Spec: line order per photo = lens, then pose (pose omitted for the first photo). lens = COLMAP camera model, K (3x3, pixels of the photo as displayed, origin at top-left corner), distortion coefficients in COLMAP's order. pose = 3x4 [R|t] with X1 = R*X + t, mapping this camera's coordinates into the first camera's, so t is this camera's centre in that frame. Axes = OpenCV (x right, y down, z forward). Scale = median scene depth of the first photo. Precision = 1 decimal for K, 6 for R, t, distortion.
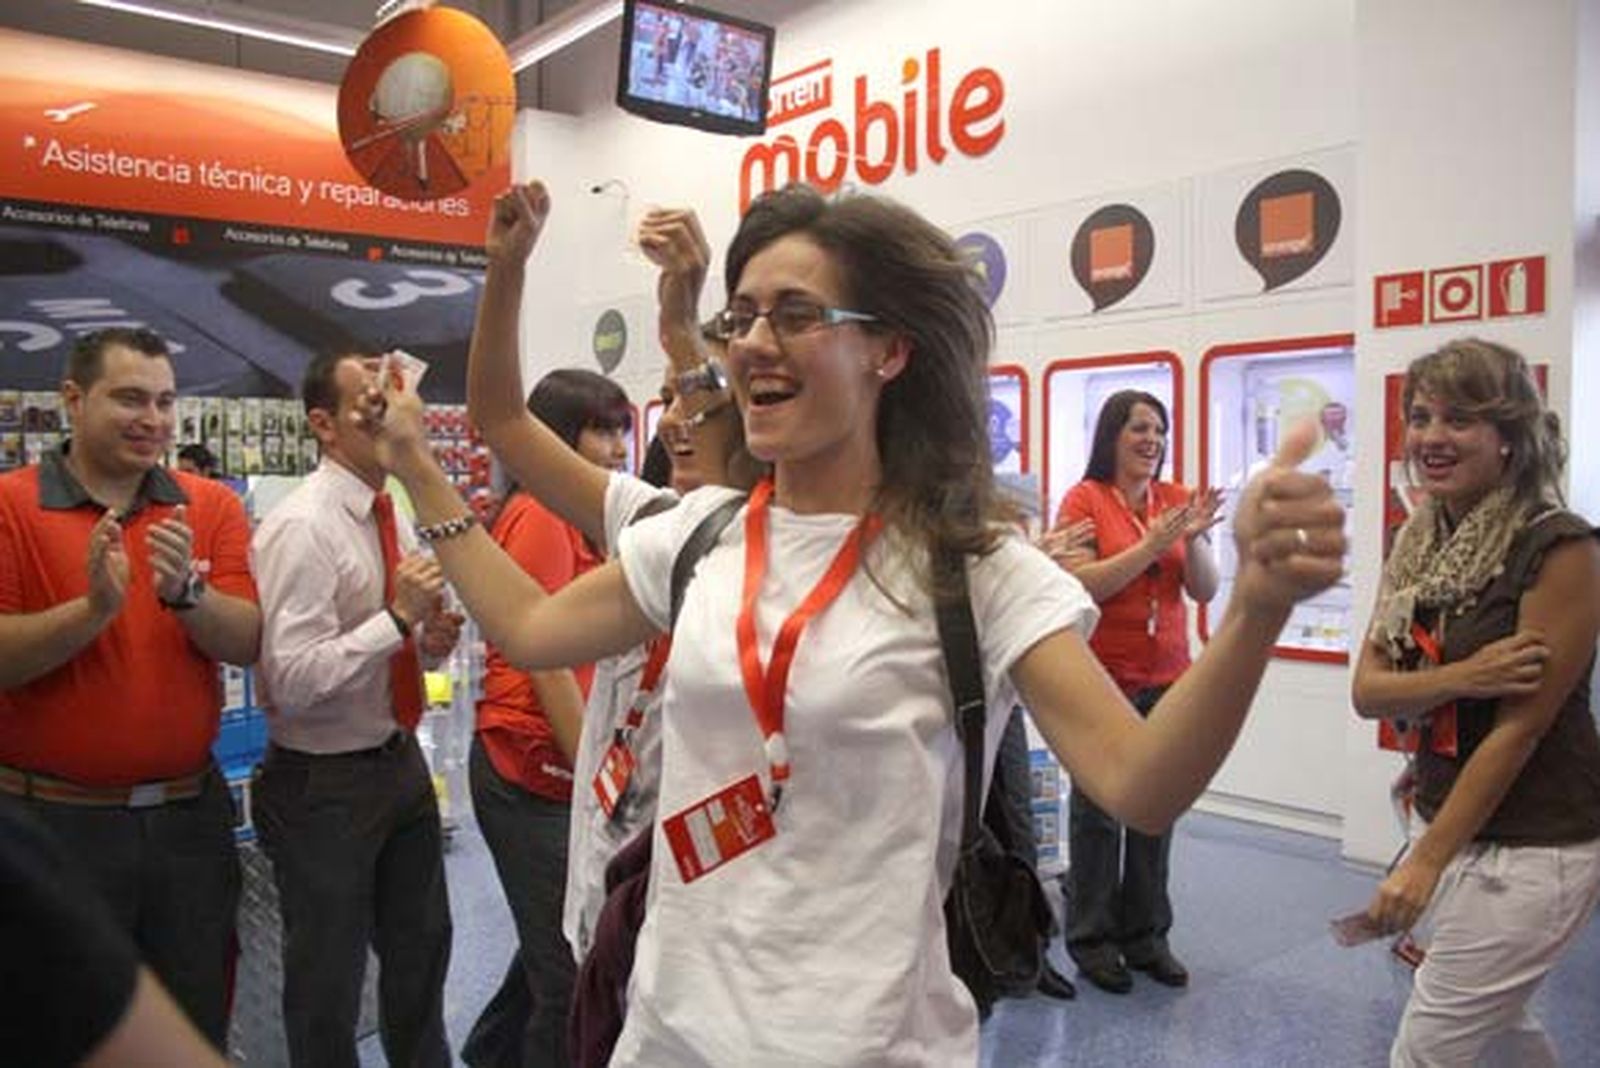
lens RADIAL K [[1309.8, 0, 795.1], [0, 1309.8, 552.0], [0, 0, 1]] dist [-0.153842, 0.117929]
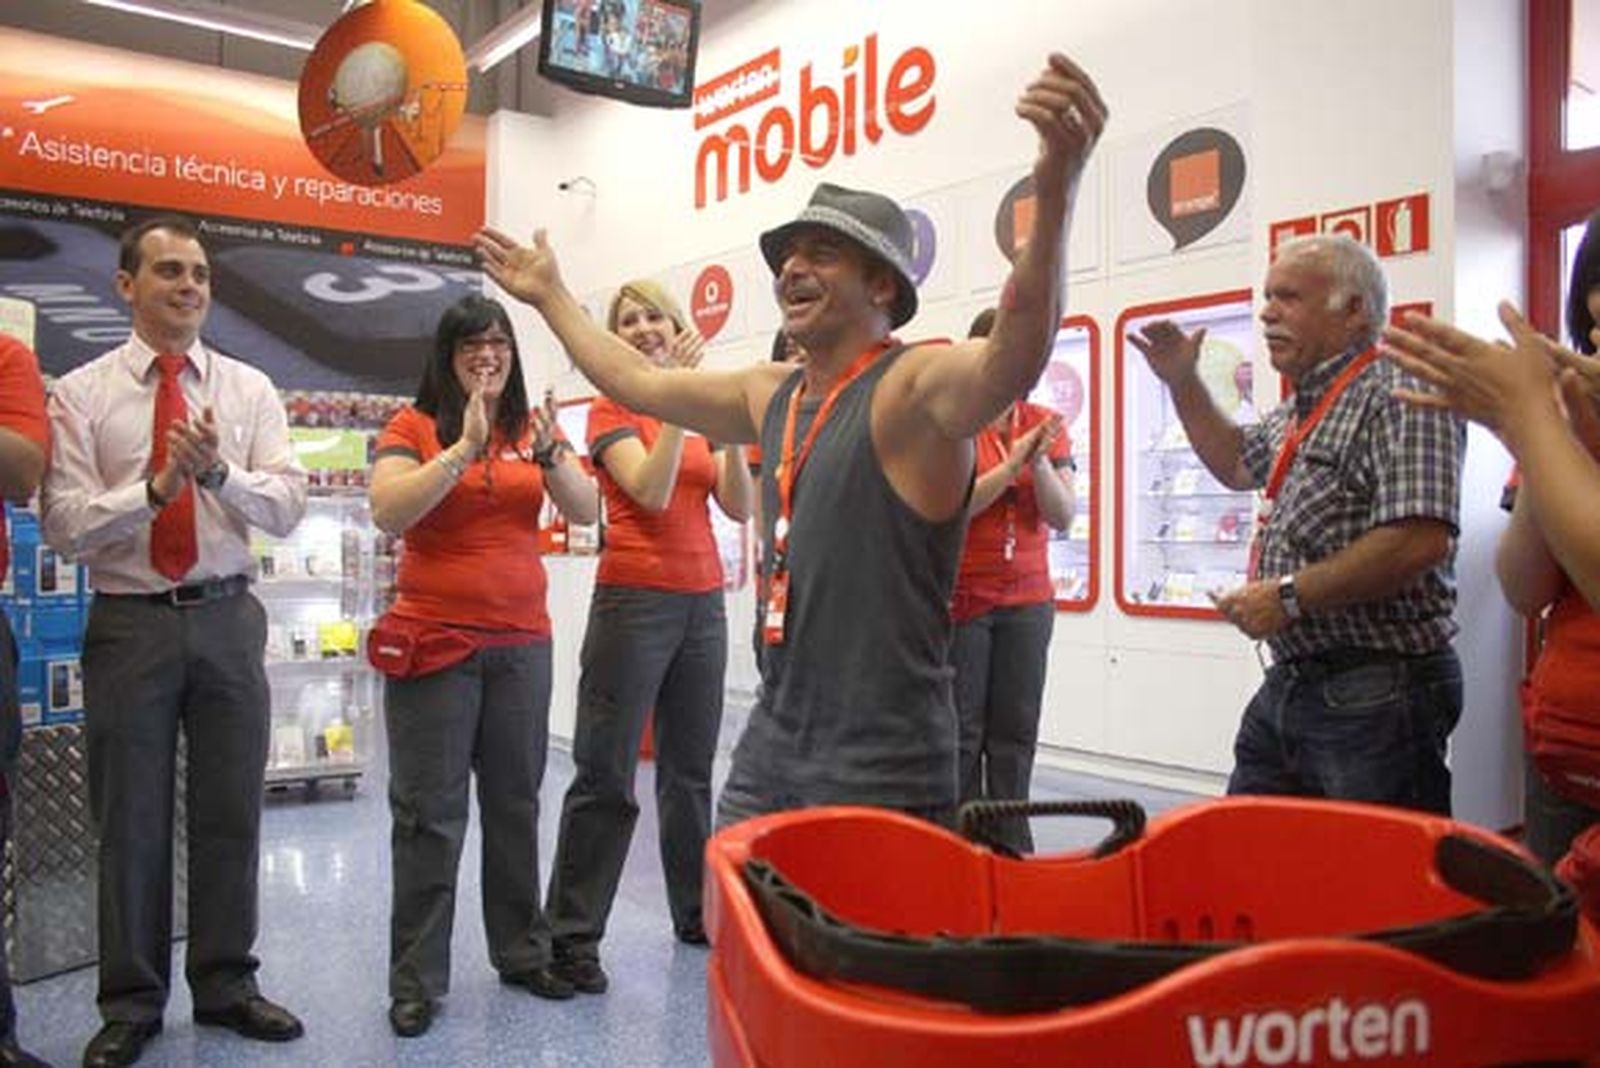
lens RADIAL K [[1309.8, 0, 795.1], [0, 1309.8, 552.0], [0, 0, 1]] dist [-0.153842, 0.117929]
pose [[0.999540, 0.008823, -0.029023, 0.076120], [-0.009807, 0.999375, -0.033957, 0.050561], [0.028705, 0.034226, 0.999002, -0.000262]]
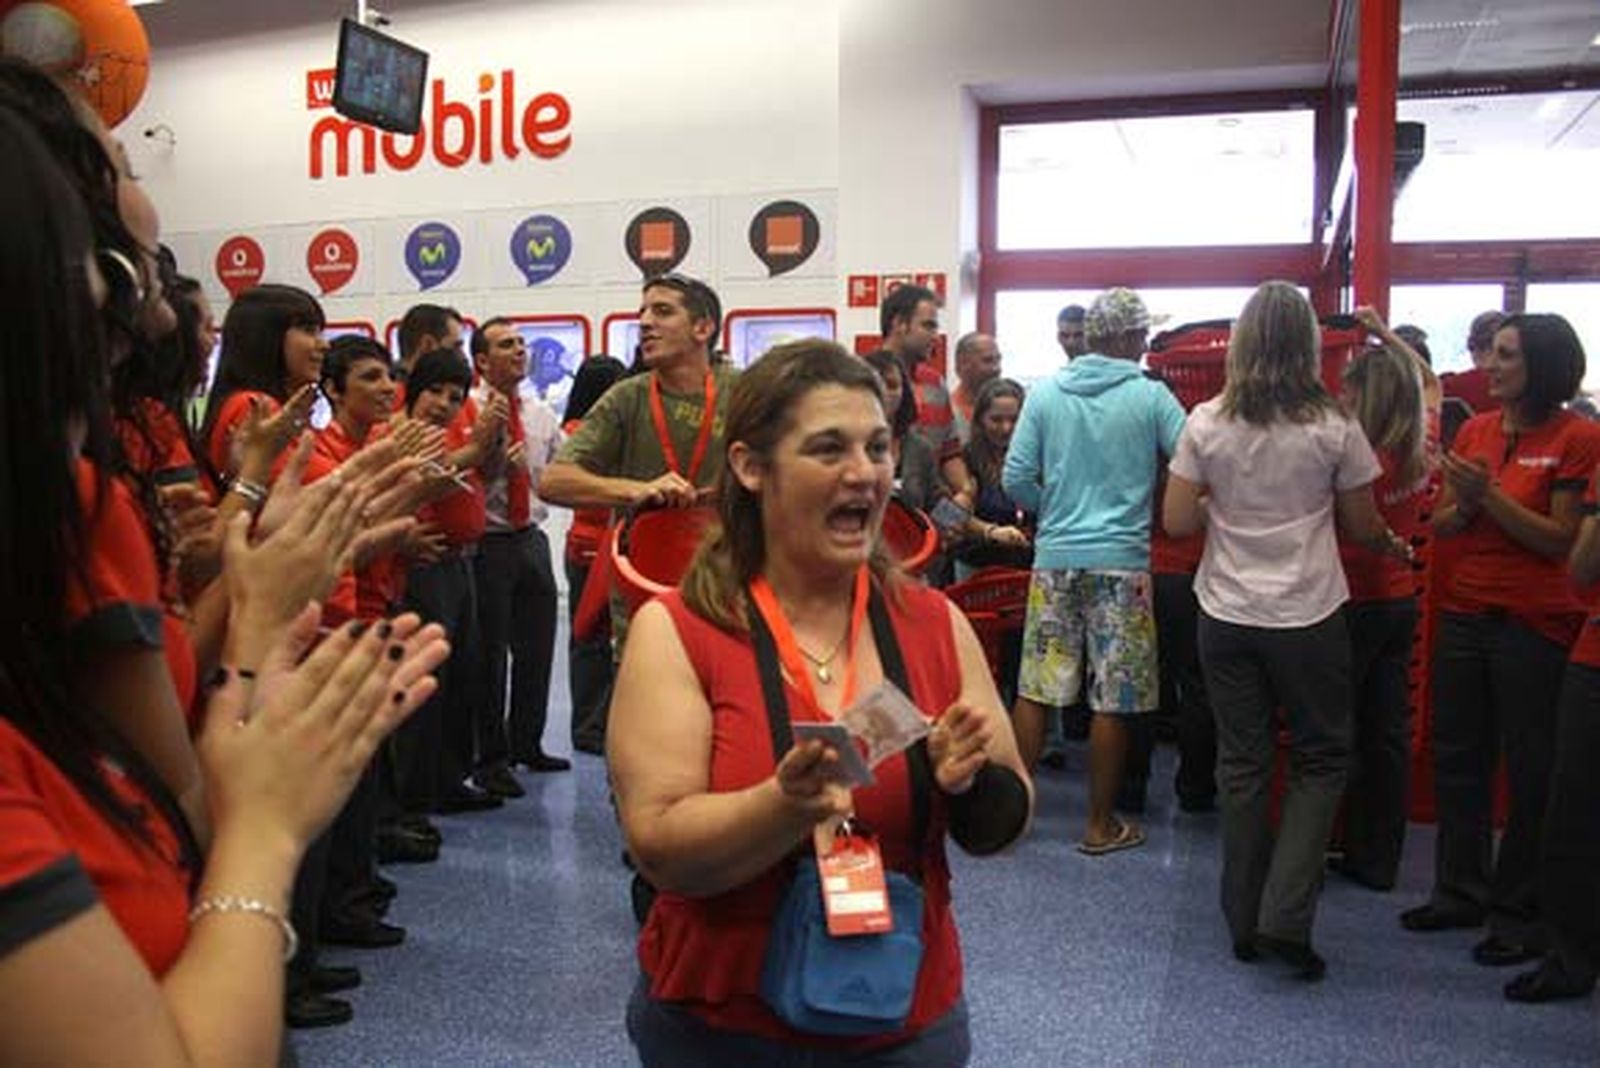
lens RADIAL K [[1309.8, 0, 795.1], [0, 1309.8, 552.0], [0, 0, 1]] dist [-0.153842, 0.117929]
pose [[0.847085, -0.046886, 0.529386, -0.340440], [0.016676, 0.997955, 0.061702, 0.024556], [-0.531196, -0.043439, 0.846135, -0.274098]]
